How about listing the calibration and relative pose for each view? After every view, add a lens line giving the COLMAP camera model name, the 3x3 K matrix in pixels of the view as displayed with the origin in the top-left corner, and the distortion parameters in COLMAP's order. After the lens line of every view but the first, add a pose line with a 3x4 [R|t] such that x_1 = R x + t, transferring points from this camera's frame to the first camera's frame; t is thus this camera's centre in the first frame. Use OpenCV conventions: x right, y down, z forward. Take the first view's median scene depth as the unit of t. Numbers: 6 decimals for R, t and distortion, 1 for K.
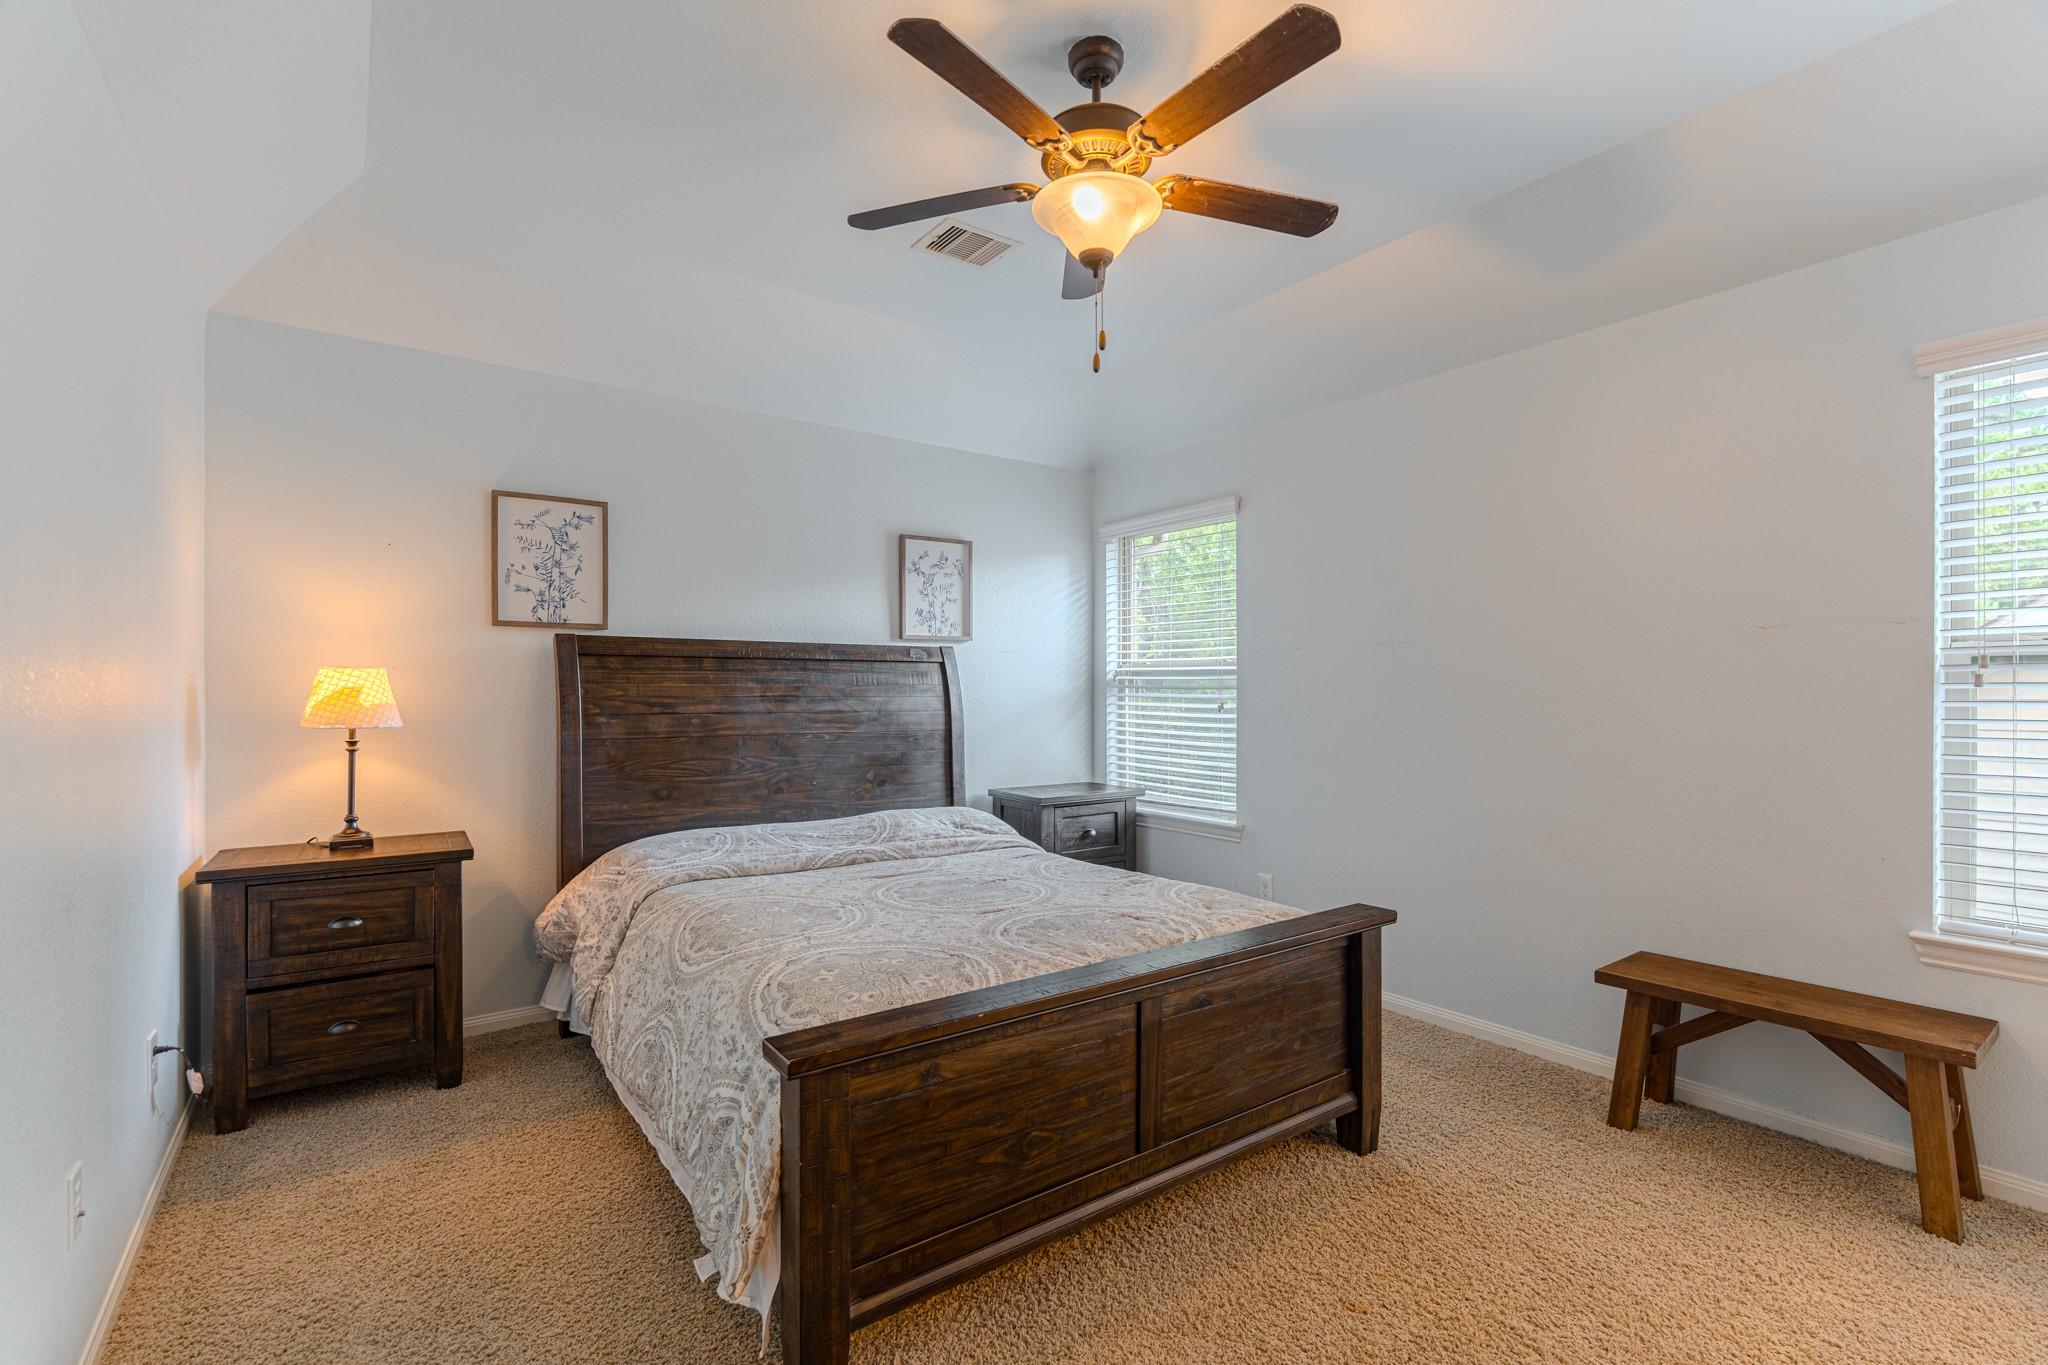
lens RADIAL K [[906.1, 0, 1019.8], [0, 906.1, 687.1], [0, 0, 1]] dist [-0.003647, 0.001987]
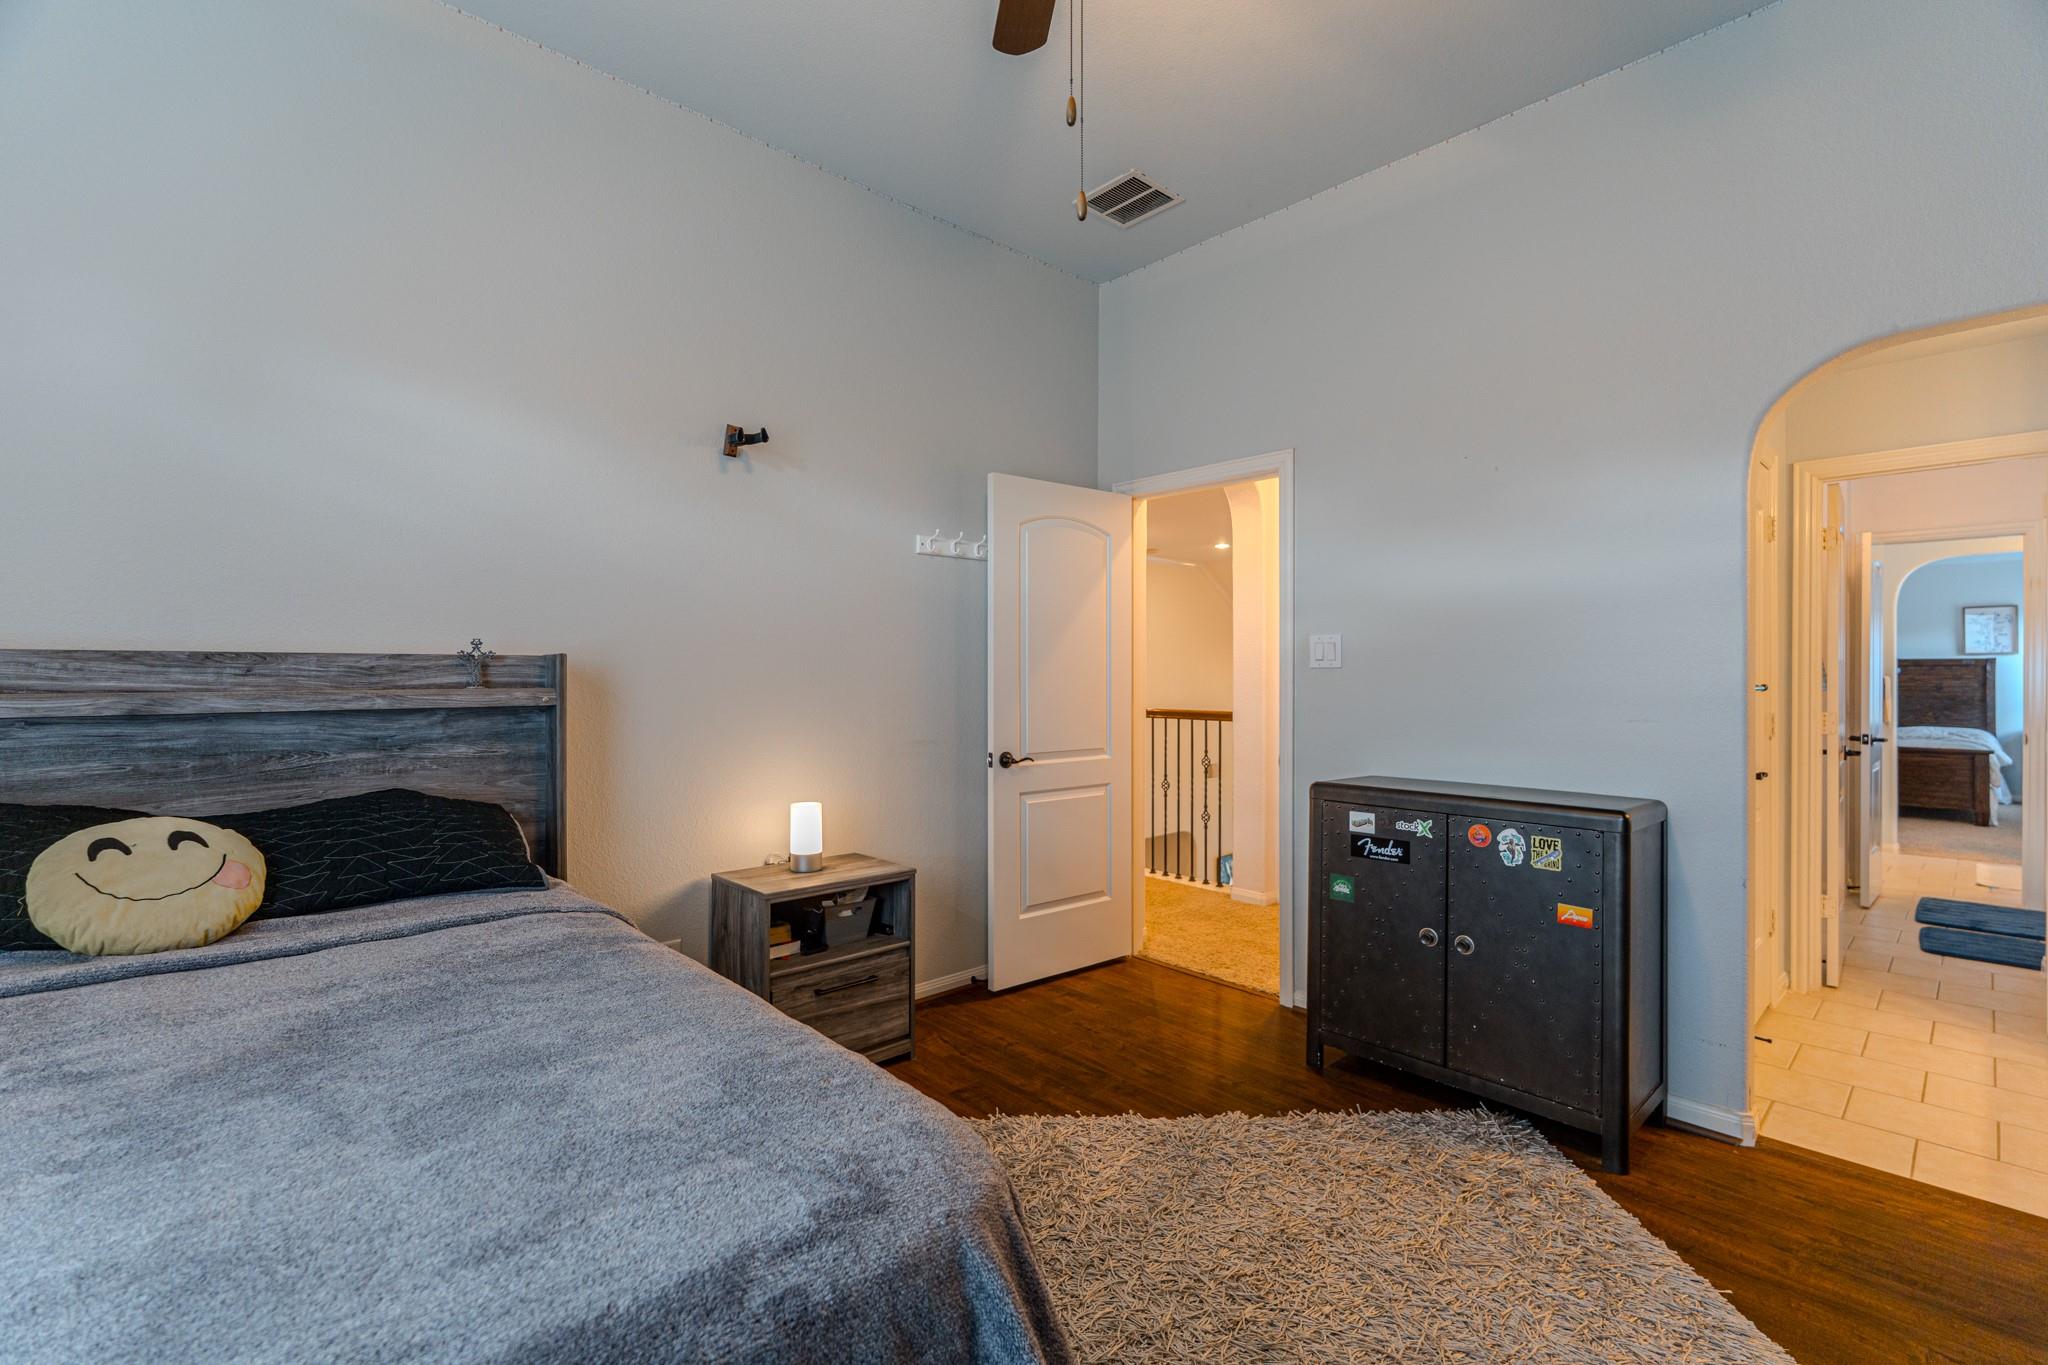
lens RADIAL K [[906.1, 0, 1027.1], [0, 906.1, 676.5], [0, 0, 1]] dist [-0.003647, 0.001987]
pose [[0.129760, 0.008936, -0.991505, 1.720704], [-0.004791, 0.999953, 0.008385, -0.006165], [0.991534, 0.003662, 0.129796, -1.514444]]
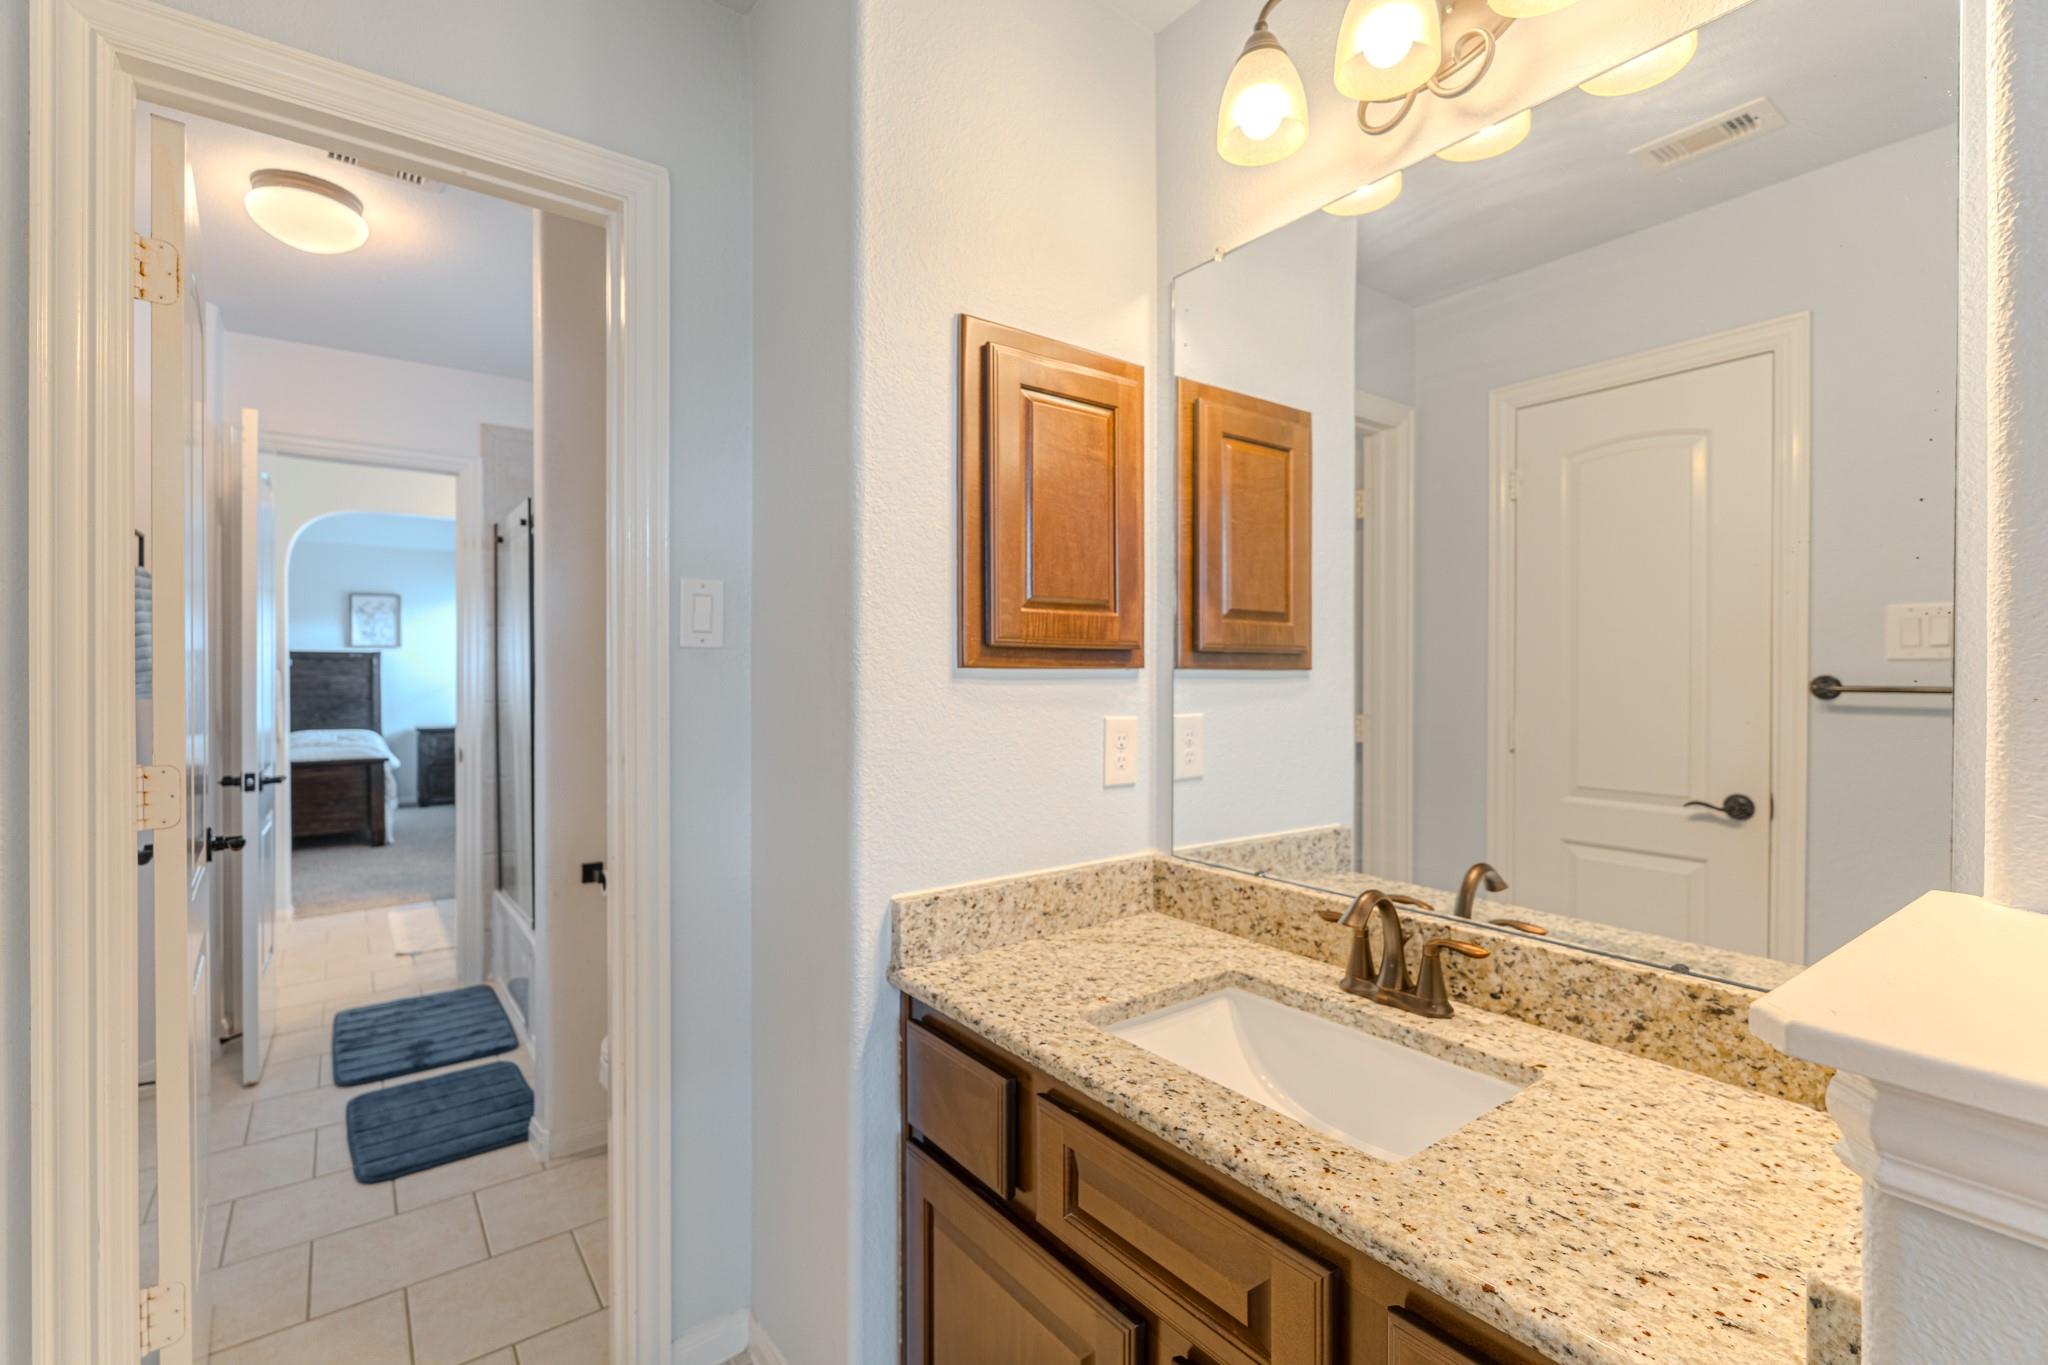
lens RADIAL K [[906.1, 0, 1029.1], [0, 906.1, 669.0], [0, 0, 1]] dist [-0.003647, 0.001987]
pose [[0.999719, 0.002962, 0.023508, 1.264513], [-0.002894, 0.999992, -0.002916, -0.003127], [-0.023516, 0.002847, 0.999719, -0.971927]]
